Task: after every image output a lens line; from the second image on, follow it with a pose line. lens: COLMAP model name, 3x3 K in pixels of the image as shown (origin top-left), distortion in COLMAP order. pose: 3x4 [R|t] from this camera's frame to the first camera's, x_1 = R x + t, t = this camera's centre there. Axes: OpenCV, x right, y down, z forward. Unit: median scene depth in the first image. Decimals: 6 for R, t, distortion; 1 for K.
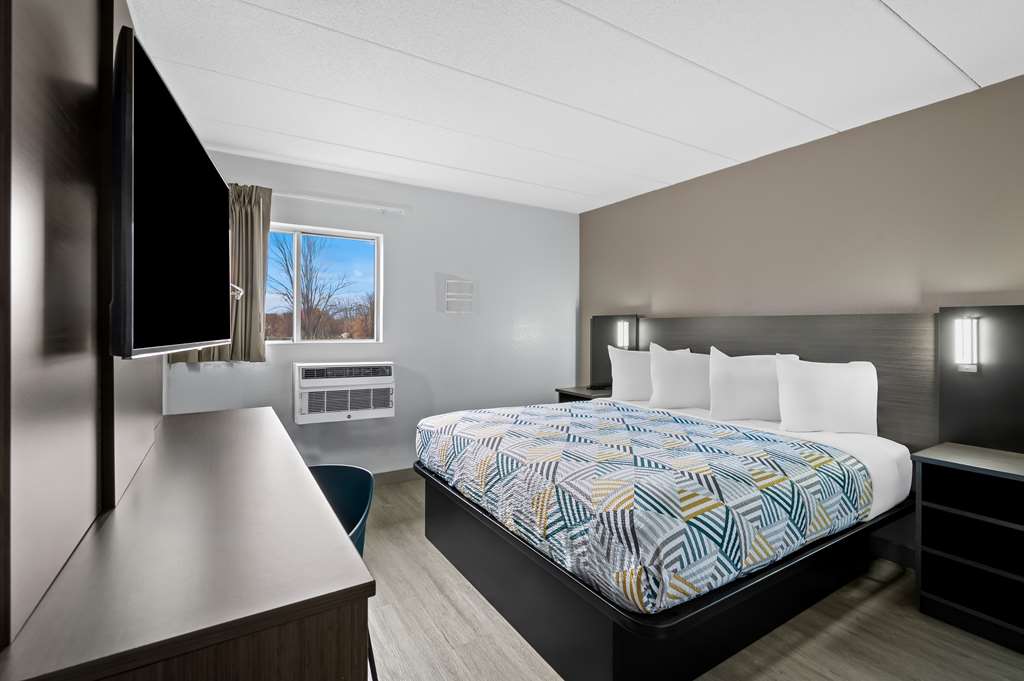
lens RADIAL K [[466.5, 0, 521.9], [0, 466.5, 330.1], [0, 0, 1]] dist [-0.001778, -0.000189]
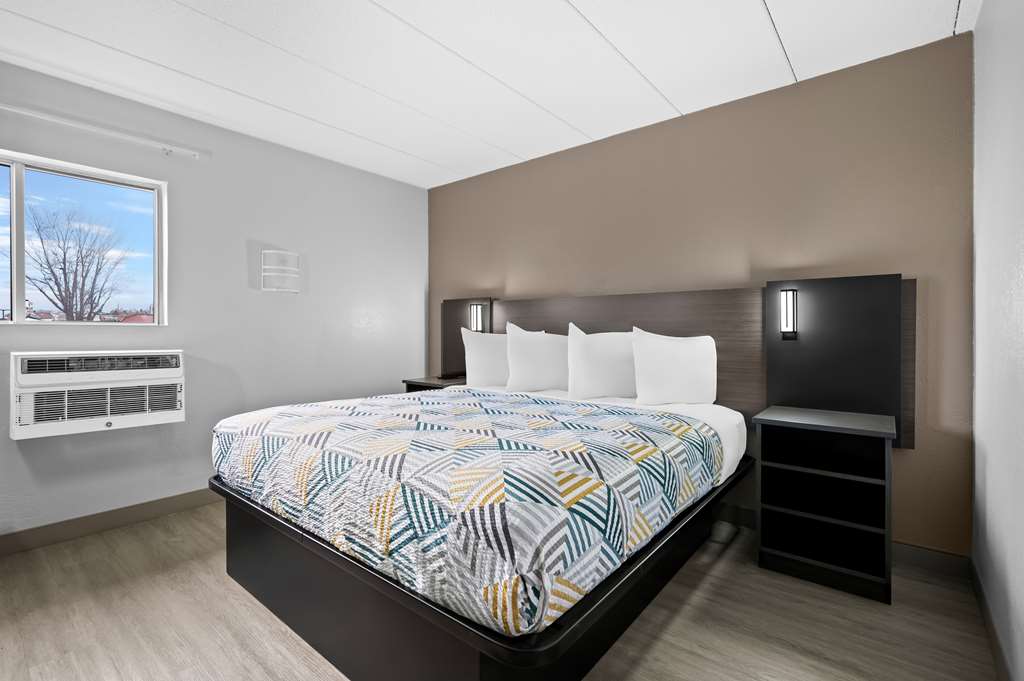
lens RADIAL K [[466.5, 0, 521.9], [0, 466.5, 330.1], [0, 0, 1]] dist [-0.001778, -0.000189]
pose [[0.948542, -0.007158, 0.316570, 0.017027], [0.007197, 0.999974, 0.001045, 0.073670], [-0.316569, 0.001287, 0.948569, 0.191699]]
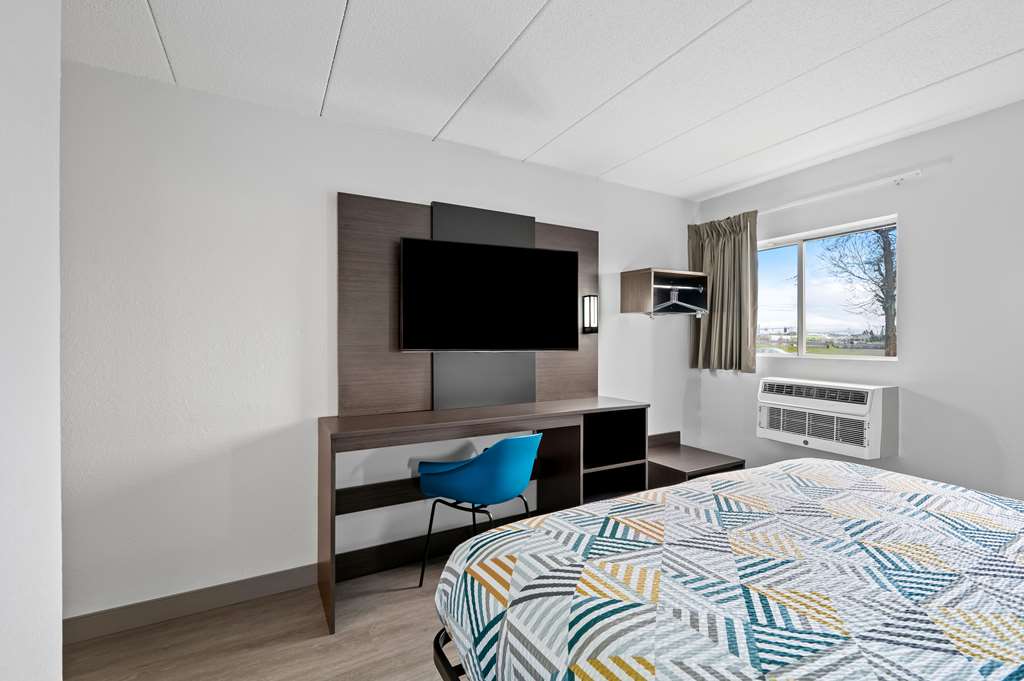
lens RADIAL K [[454.2, 0, 512.0], [0, 454.2, 340.5], [0, 0, 1]] dist [-0.001465, -0.000095]
pose [[-0.055089, -0.004010, -0.998473, 0.874397], [-0.005224, 0.999979, -0.003728, 0.000156], [0.998468, 0.005011, -0.055109, 0.849124]]
